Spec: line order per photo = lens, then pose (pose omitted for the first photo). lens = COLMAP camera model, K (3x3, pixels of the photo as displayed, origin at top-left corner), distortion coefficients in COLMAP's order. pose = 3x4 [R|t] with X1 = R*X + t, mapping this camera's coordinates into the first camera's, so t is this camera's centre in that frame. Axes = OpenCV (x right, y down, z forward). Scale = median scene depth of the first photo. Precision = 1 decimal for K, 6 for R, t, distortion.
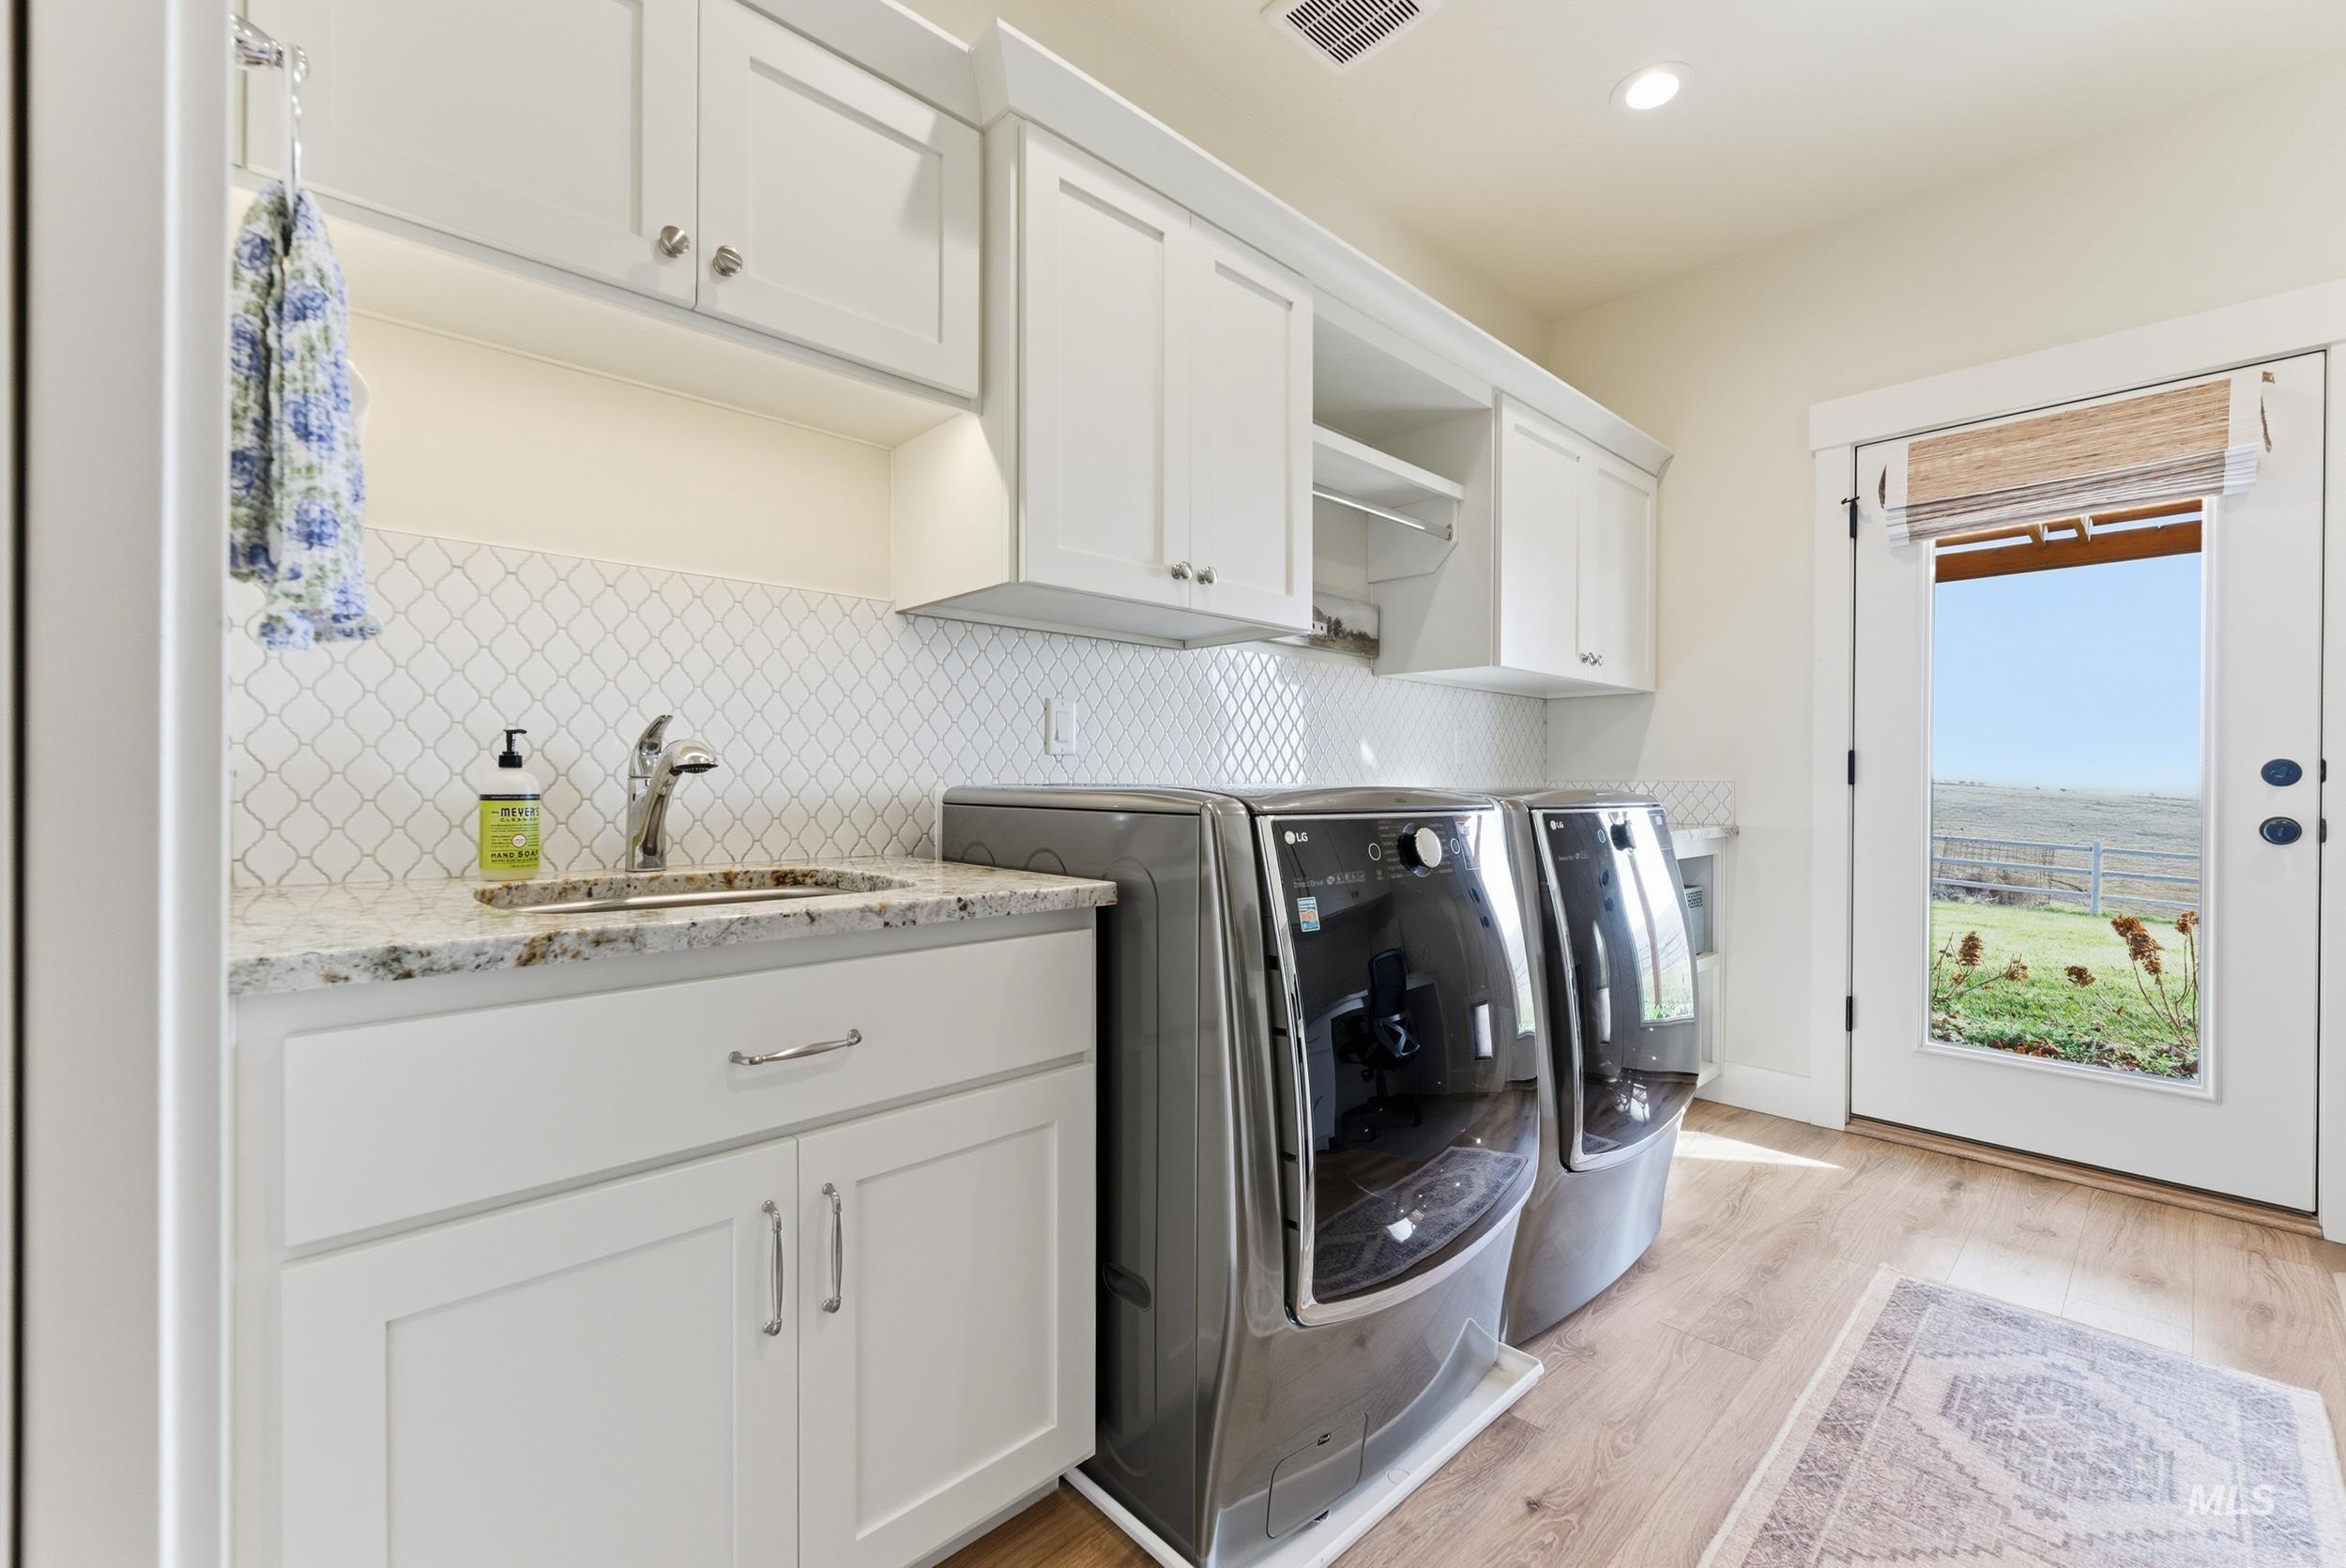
lens RADIAL K [[965.4, 0, 1166.5], [0, 965.4, 786.3], [0, 0, 1]] dist [-0.001124, -0.000244]
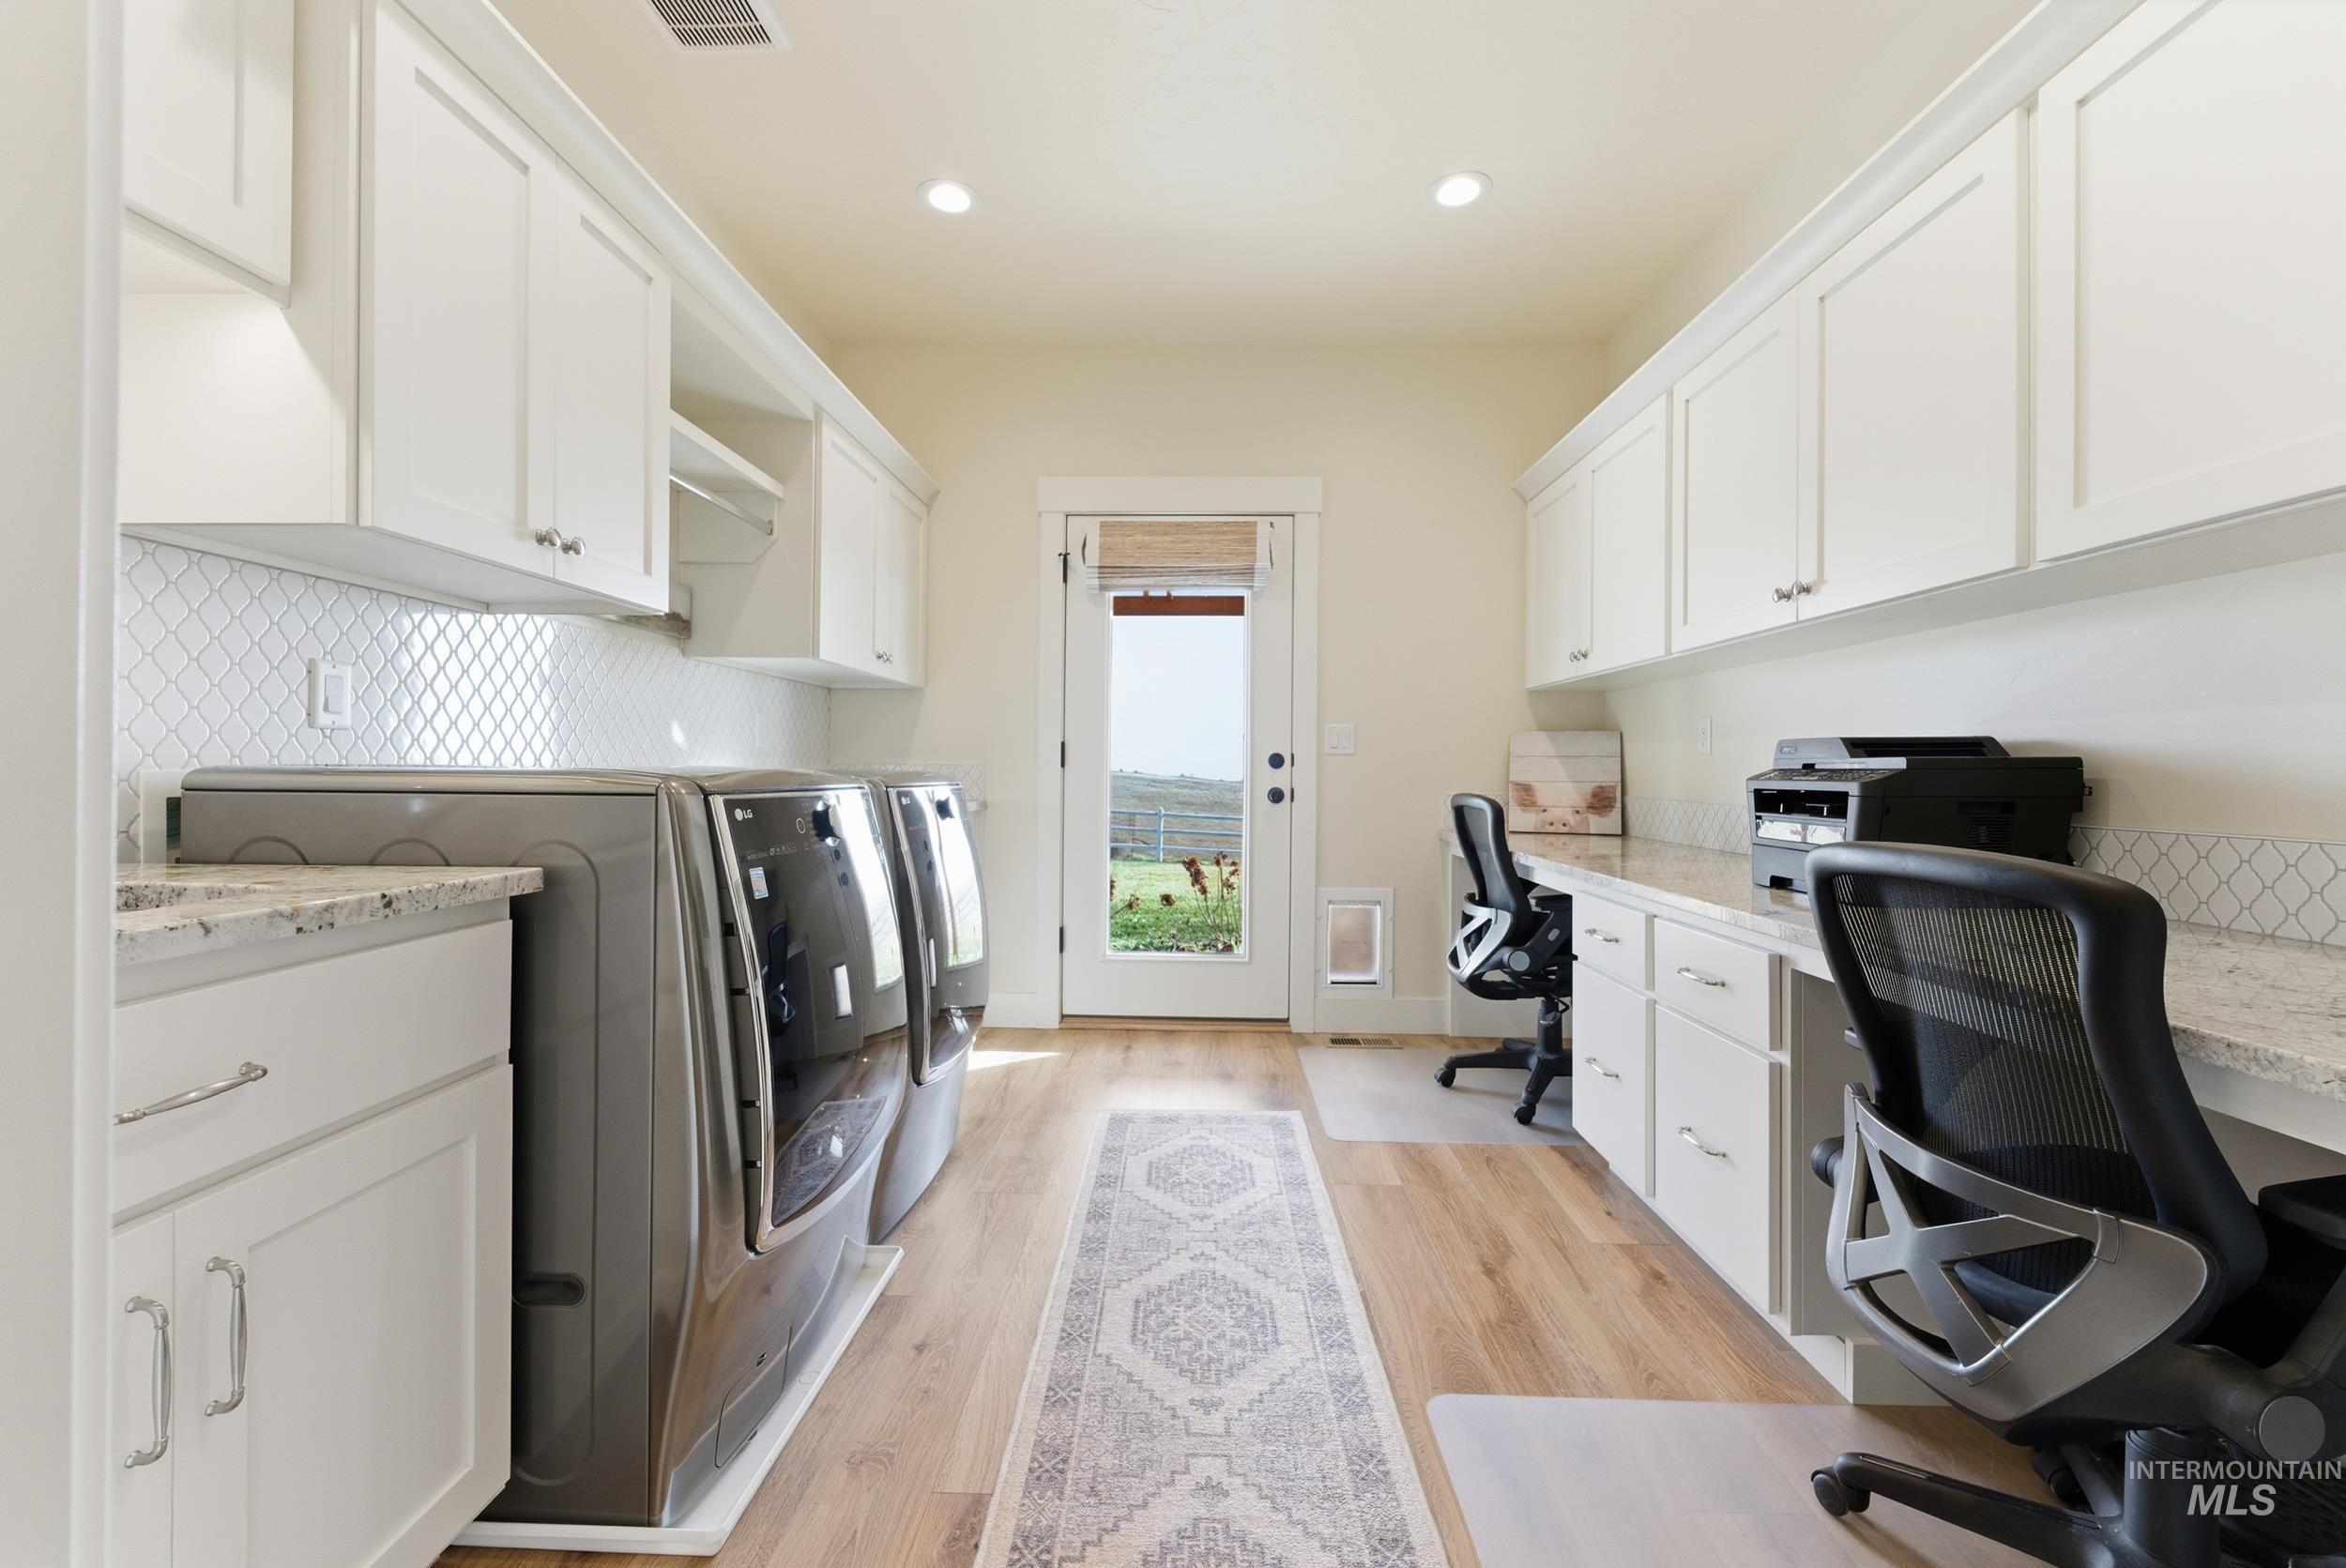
lens RADIAL K [[965.4, 0, 1177.7], [0, 965.4, 771.4], [0, 0, 1]] dist [-0.001124, -0.000244]
pose [[0.703499, -0.001421, 0.710695, -0.210192], [0.000113, 0.999998, 0.001888, 0.001569], [-0.710696, -0.001247, 0.703498, -0.084130]]
